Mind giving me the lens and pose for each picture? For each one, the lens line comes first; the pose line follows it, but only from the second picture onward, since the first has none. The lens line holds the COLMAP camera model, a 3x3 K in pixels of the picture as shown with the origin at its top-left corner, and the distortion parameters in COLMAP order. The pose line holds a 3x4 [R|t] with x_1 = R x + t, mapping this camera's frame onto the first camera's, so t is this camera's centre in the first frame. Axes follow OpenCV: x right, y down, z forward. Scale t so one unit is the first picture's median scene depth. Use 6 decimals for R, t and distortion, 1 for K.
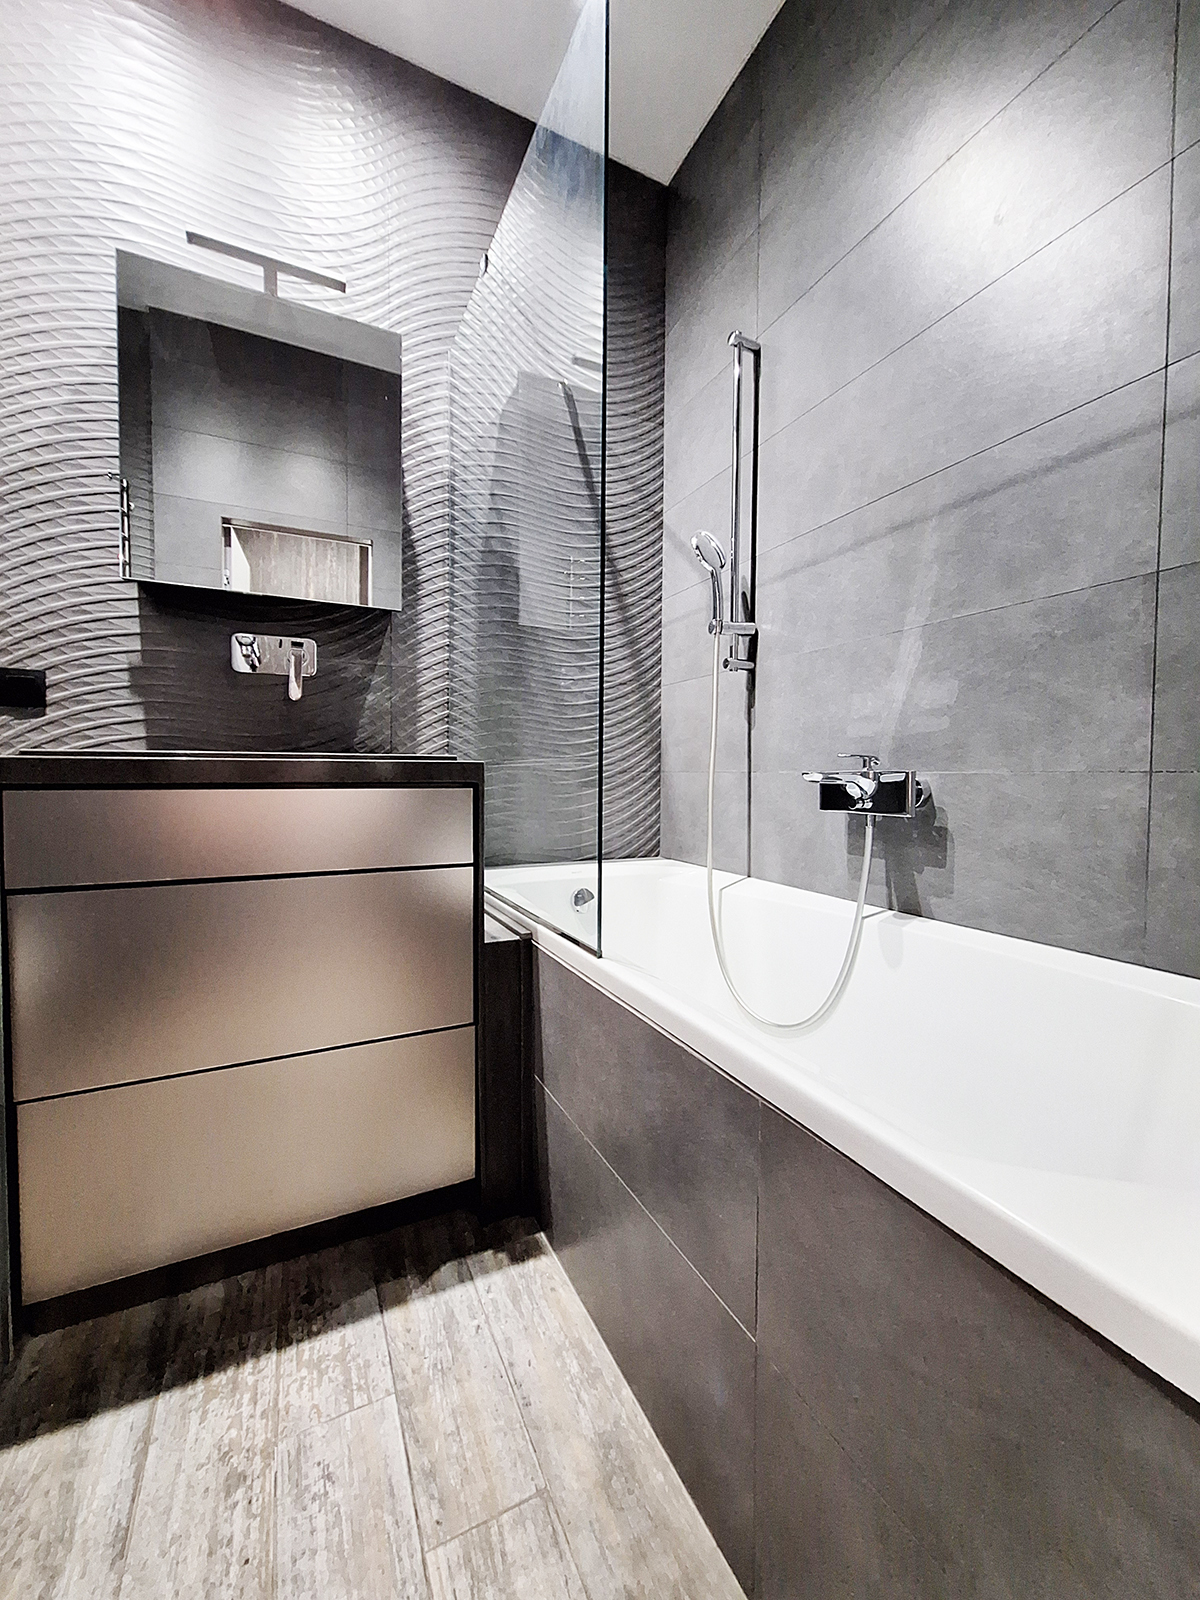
lens RADIAL K [[630.4, 0, 589.7], [0, 630.4, 794.7], [0, 0, 1]] dist [-0.004181, 0.001587]
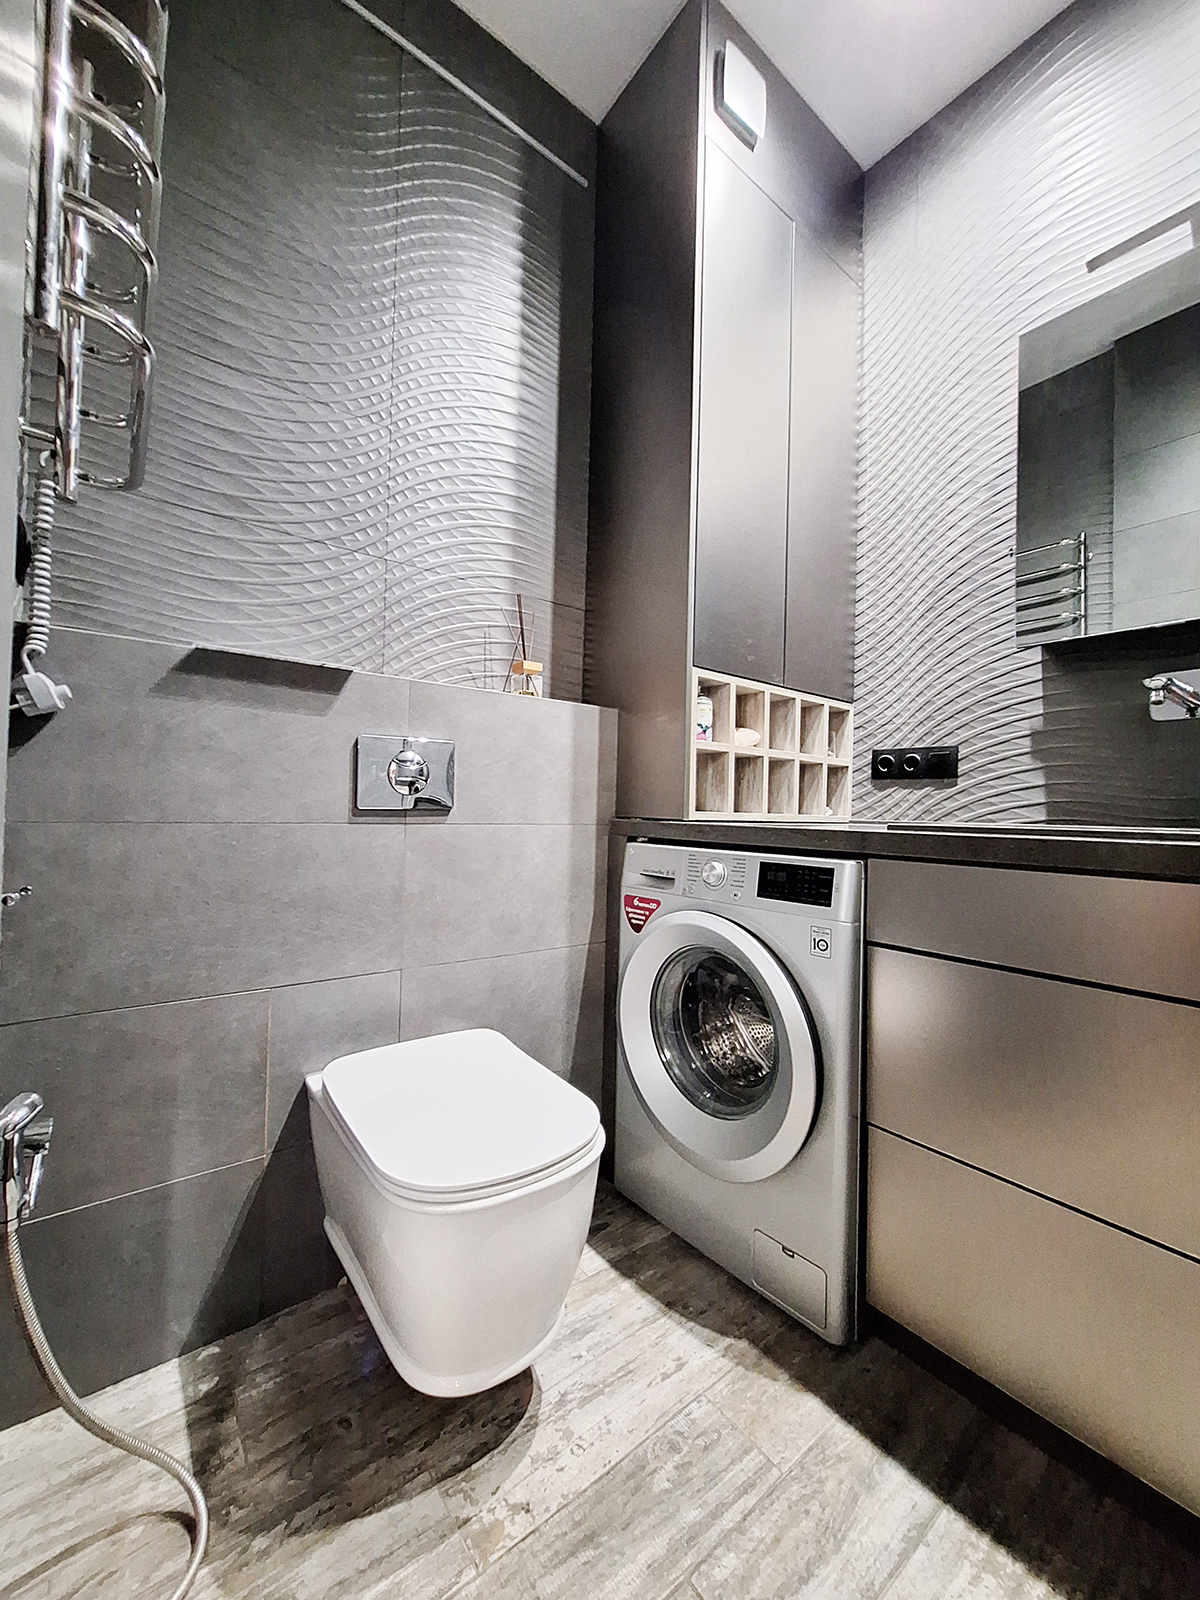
lens RADIAL K [[630.4, 0, 585.7], [0, 630.4, 795.5], [0, 0, 1]] dist [-0.004181, 0.001587]
pose [[0.210922, -0.020738, -0.977283, 0.089305], [-0.053122, 0.998054, -0.032643, -0.035113], [0.976058, 0.058801, 0.209410, 0.115738]]
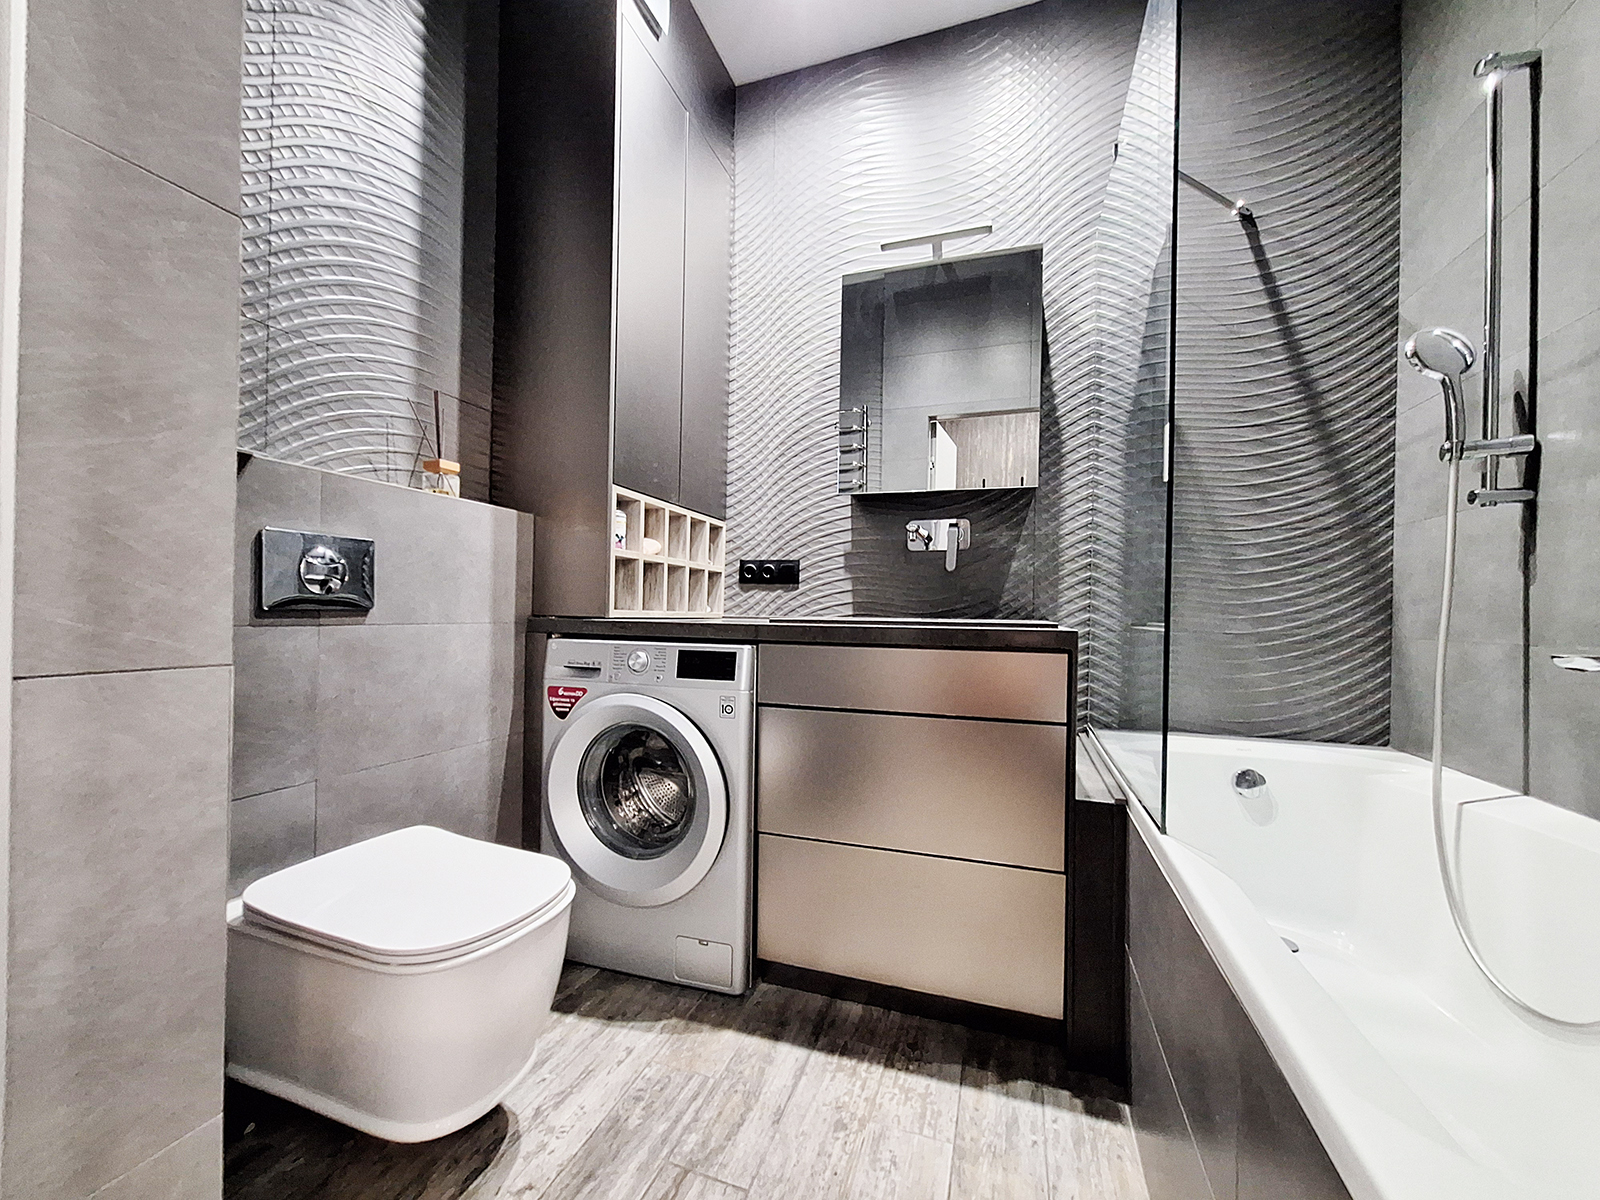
lens RADIAL K [[630.4, 0, 796.7], [0, 630.4, 607.3], [0, 0, 1]] dist [-0.004181, 0.001587]
pose [[0.713911, 0.001602, -0.700235, 0.193038], [-0.035936, 0.998763, -0.034353, -0.028788], [0.699314, 0.049688, 0.713086, -0.087183]]
